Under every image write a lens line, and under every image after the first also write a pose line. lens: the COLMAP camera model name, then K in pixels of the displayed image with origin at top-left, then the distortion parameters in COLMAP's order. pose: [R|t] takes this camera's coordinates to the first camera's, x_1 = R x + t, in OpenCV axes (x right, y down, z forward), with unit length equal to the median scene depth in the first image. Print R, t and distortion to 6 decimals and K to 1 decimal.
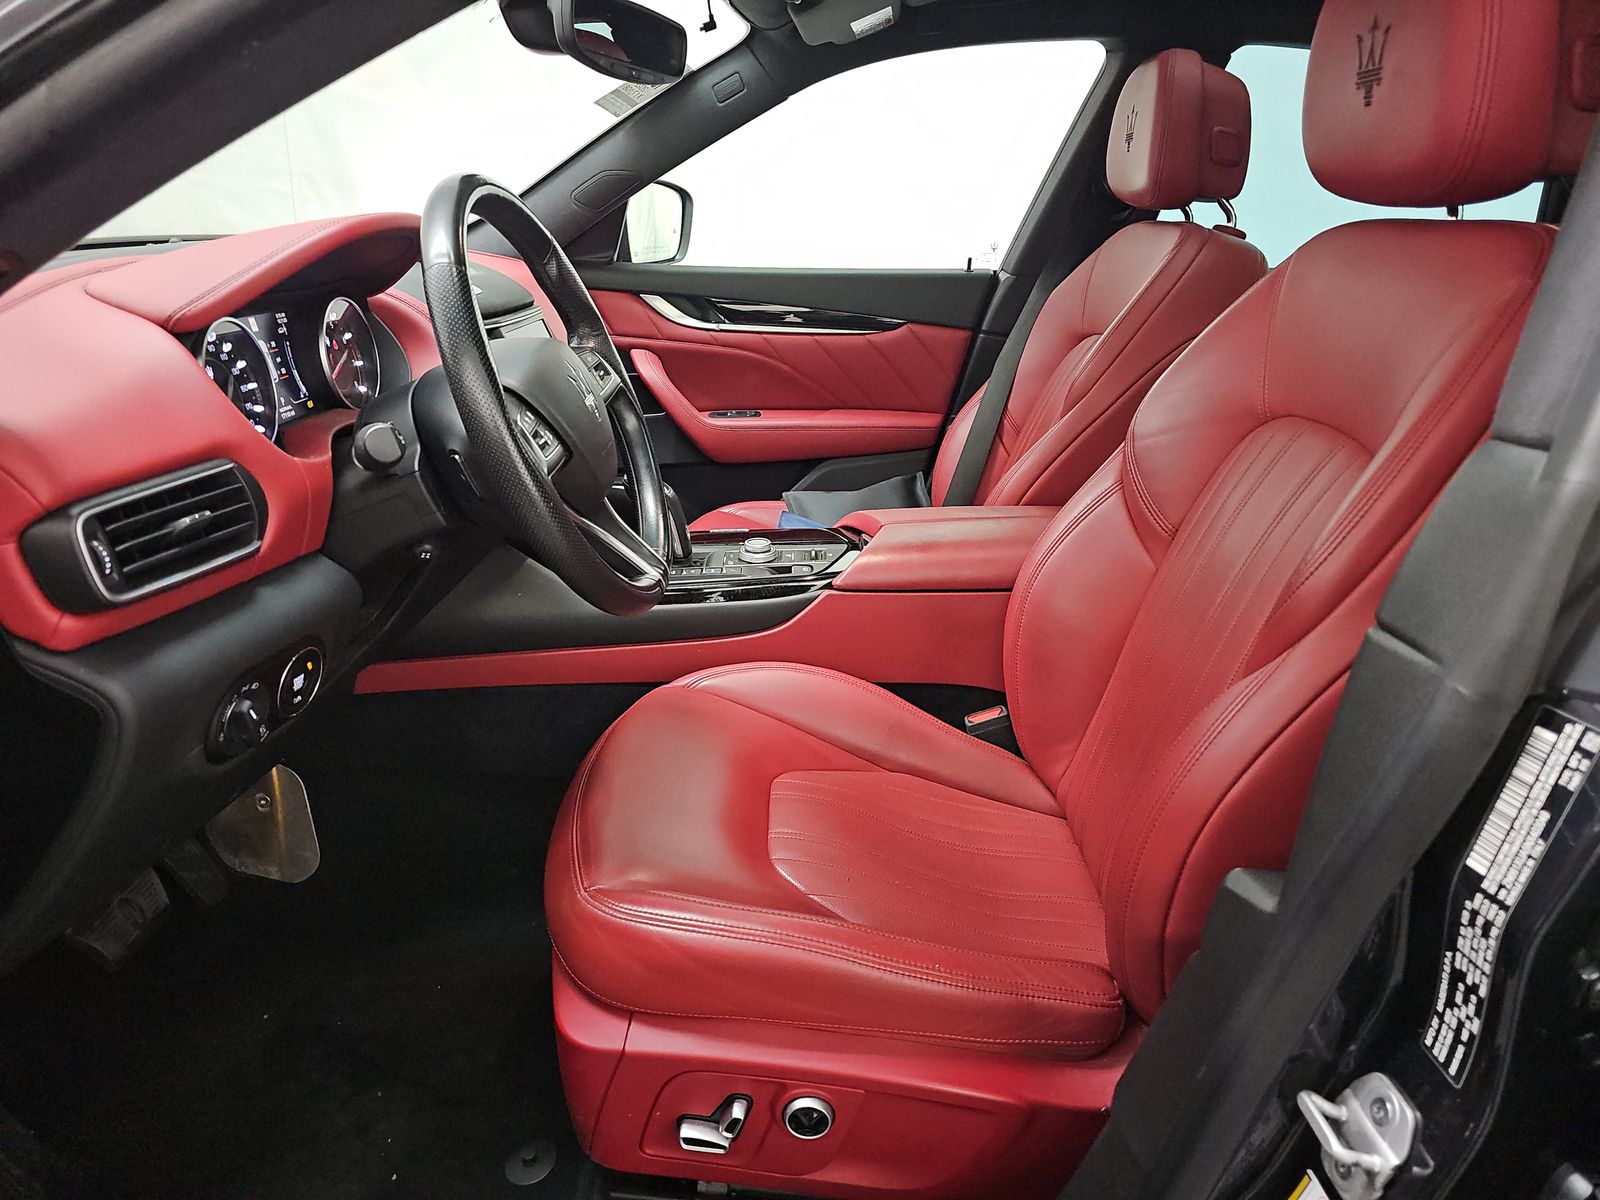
lens RADIAL K [[1039.0, 0, 799.2], [0, 1039.0, 604.6], [0, 0, 1]] dist [0.021953, -0.026119]
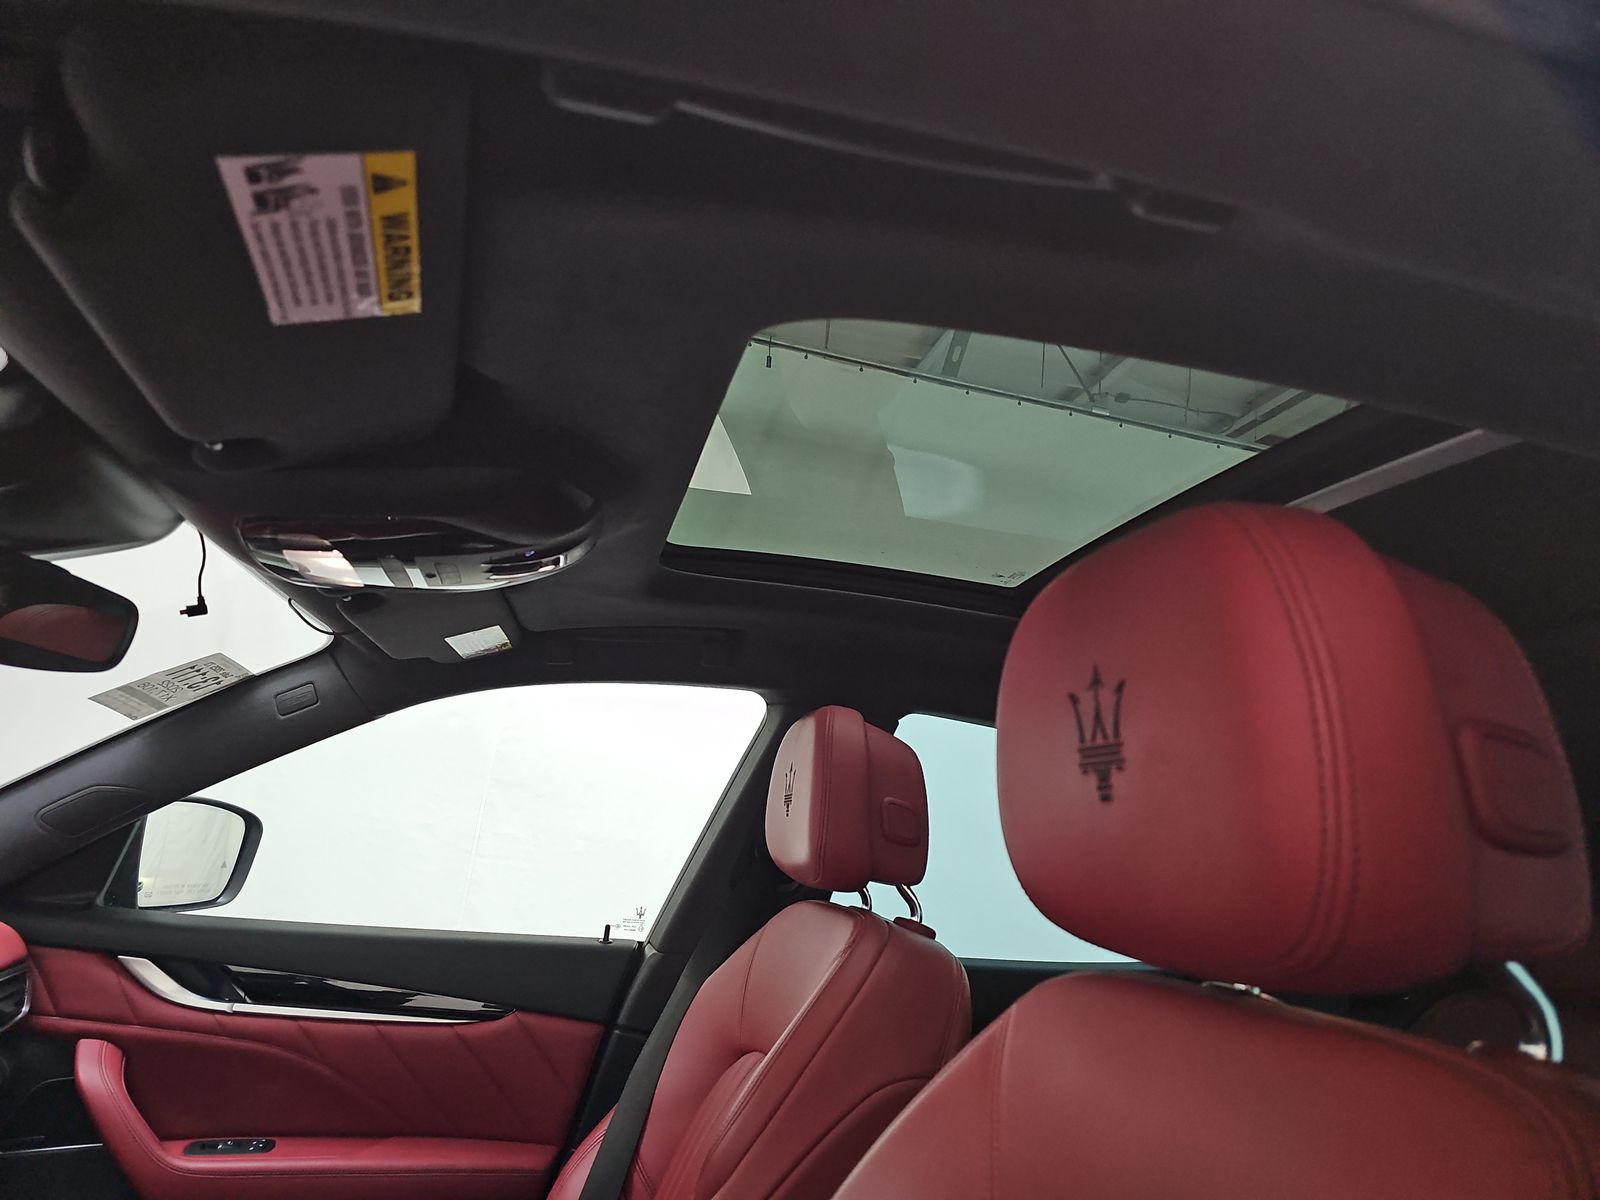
lens RADIAL K [[1039.0, 0, 795.5], [0, 1039.0, 597.0], [0, 0, 1]] dist [0.021953, -0.026119]
pose [[0.966138, 0.121059, 0.227866, 0.102519], [0.026134, 0.832655, -0.553175, -0.114222], [-0.256700, 0.540398, 0.801296, 0.230689]]
